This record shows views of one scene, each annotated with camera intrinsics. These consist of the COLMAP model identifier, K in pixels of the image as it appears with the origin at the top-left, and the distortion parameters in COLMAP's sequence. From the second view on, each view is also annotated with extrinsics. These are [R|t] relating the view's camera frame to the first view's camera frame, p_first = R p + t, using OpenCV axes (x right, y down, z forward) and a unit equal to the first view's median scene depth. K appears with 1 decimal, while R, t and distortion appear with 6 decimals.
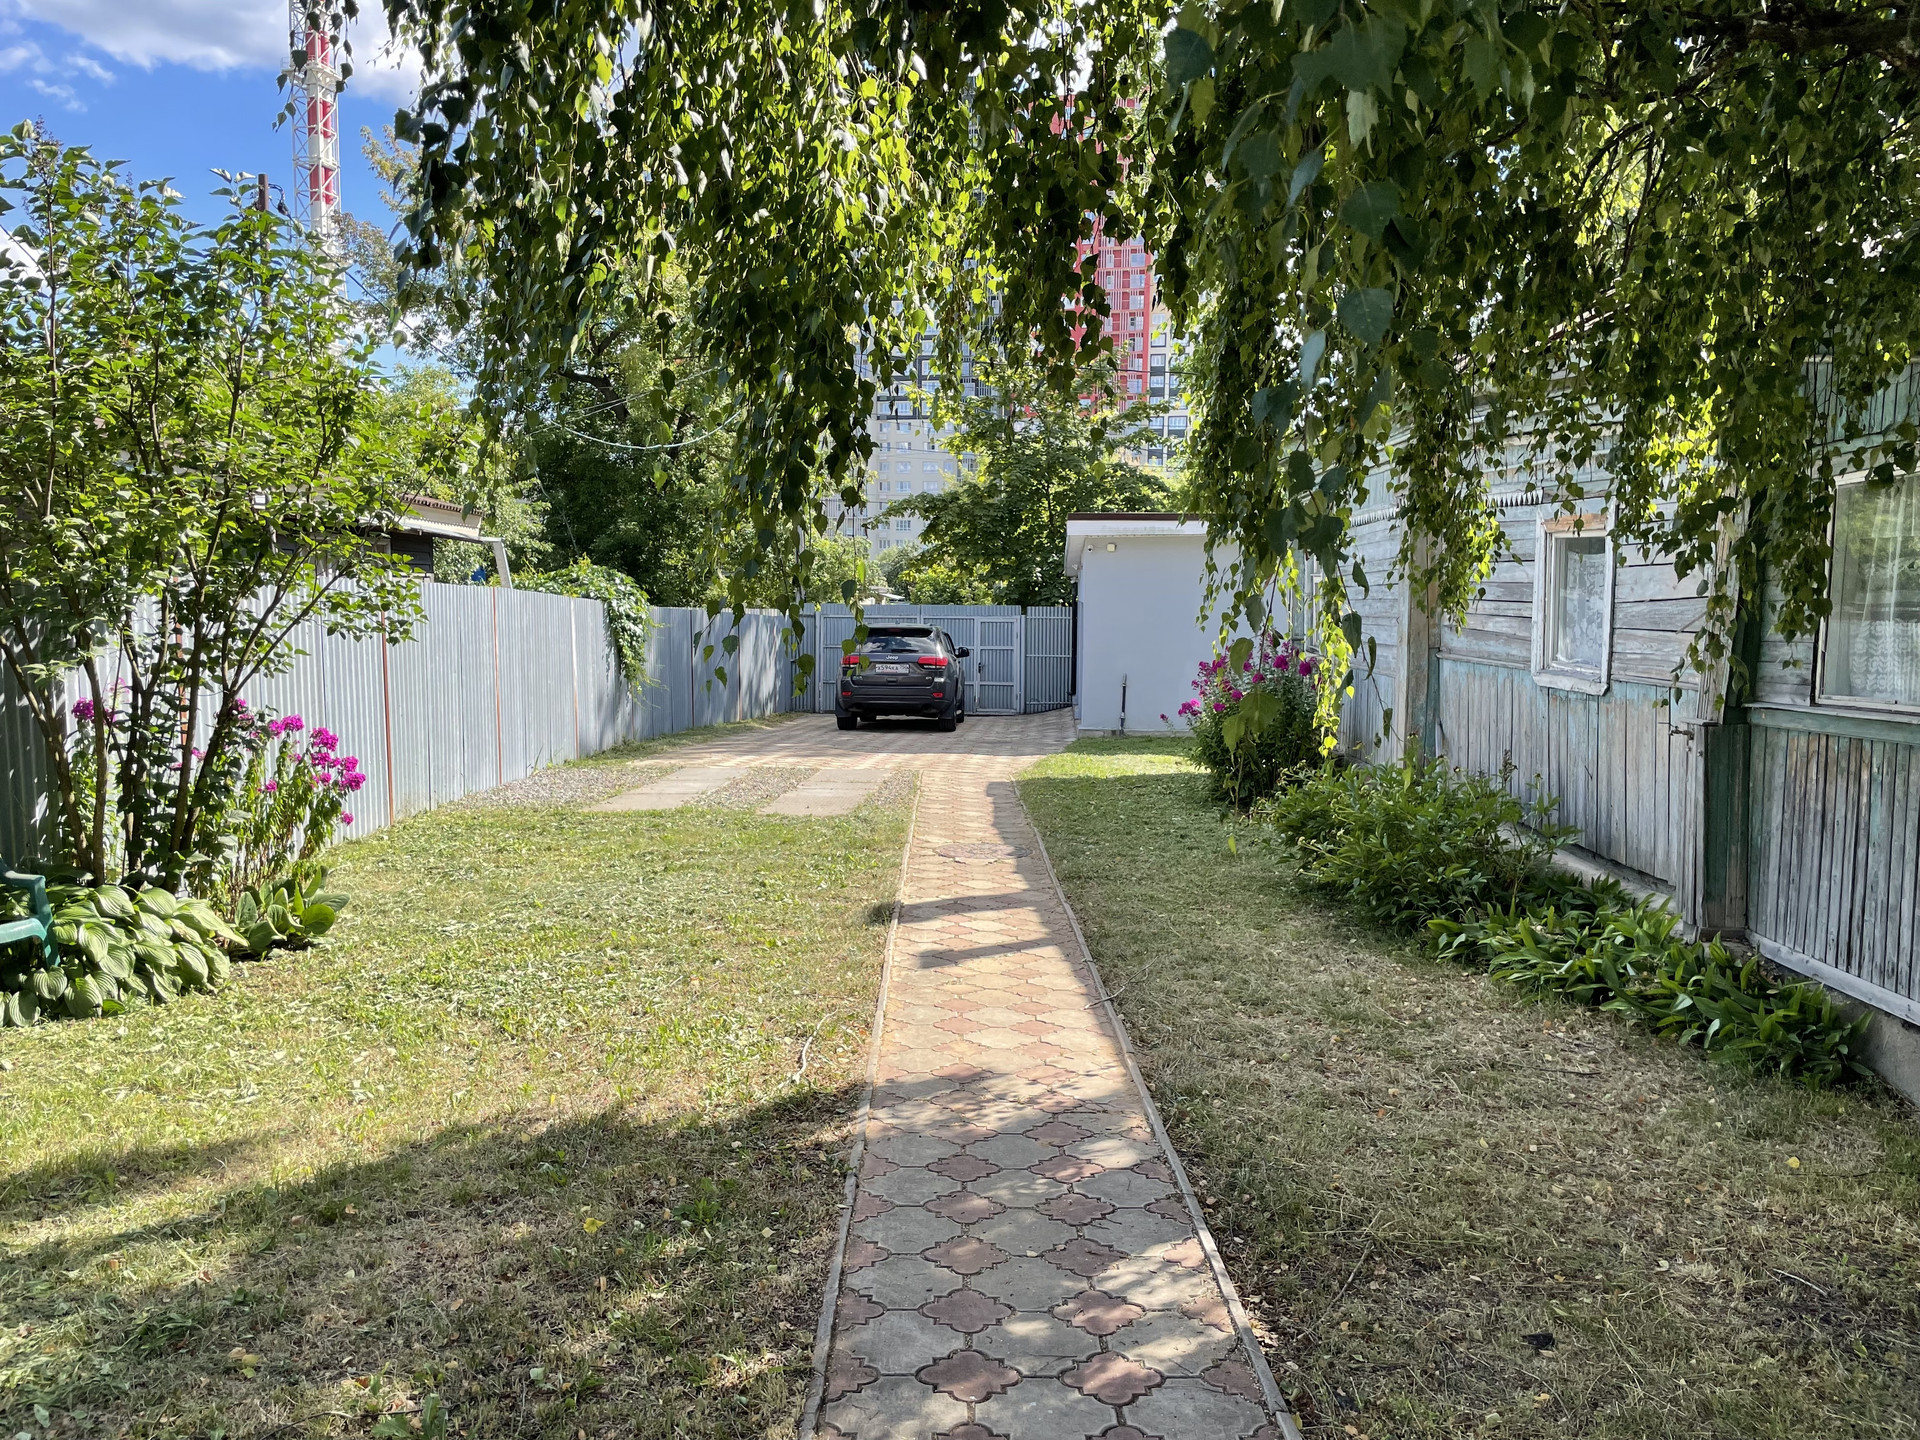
lens RADIAL K [[1450.9, 0, 964.5], [0, 1450.9, 697.7], [0, 0, 1]] dist [0.126174, -0.196175]
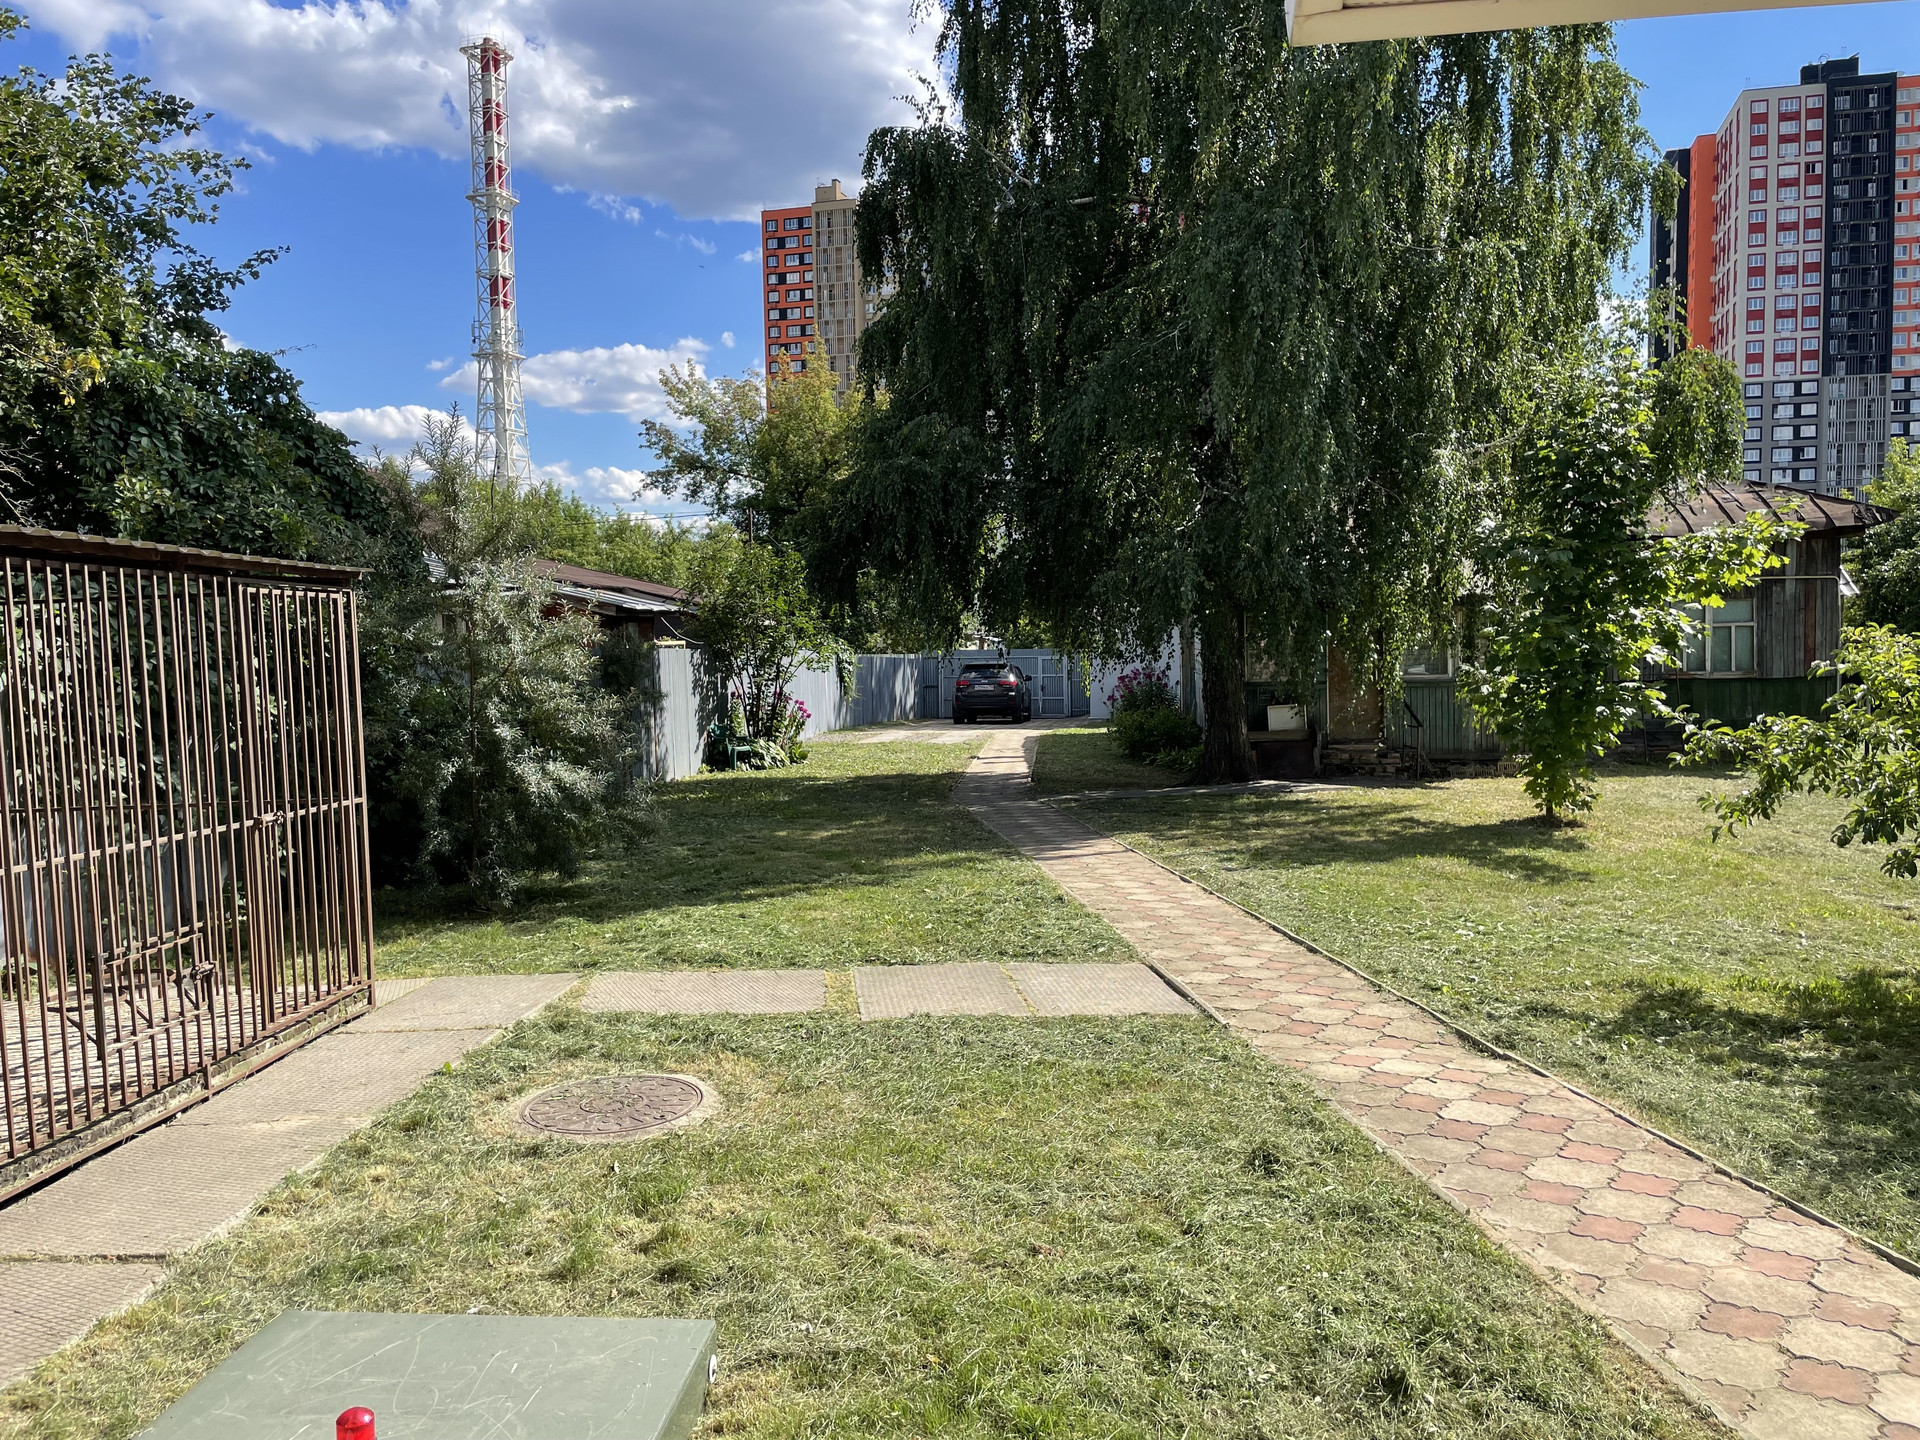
lens RADIAL K [[1450.9, 0, 964.5], [0, 1450.9, 697.7], [0, 0, 1]] dist [0.126174, -0.196175]
pose [[0.996954, -0.018660, -0.075728, 0.056919], [0.016776, 0.999535, -0.025444, 0.035515], [0.076168, 0.024096, 0.996804, -0.729115]]
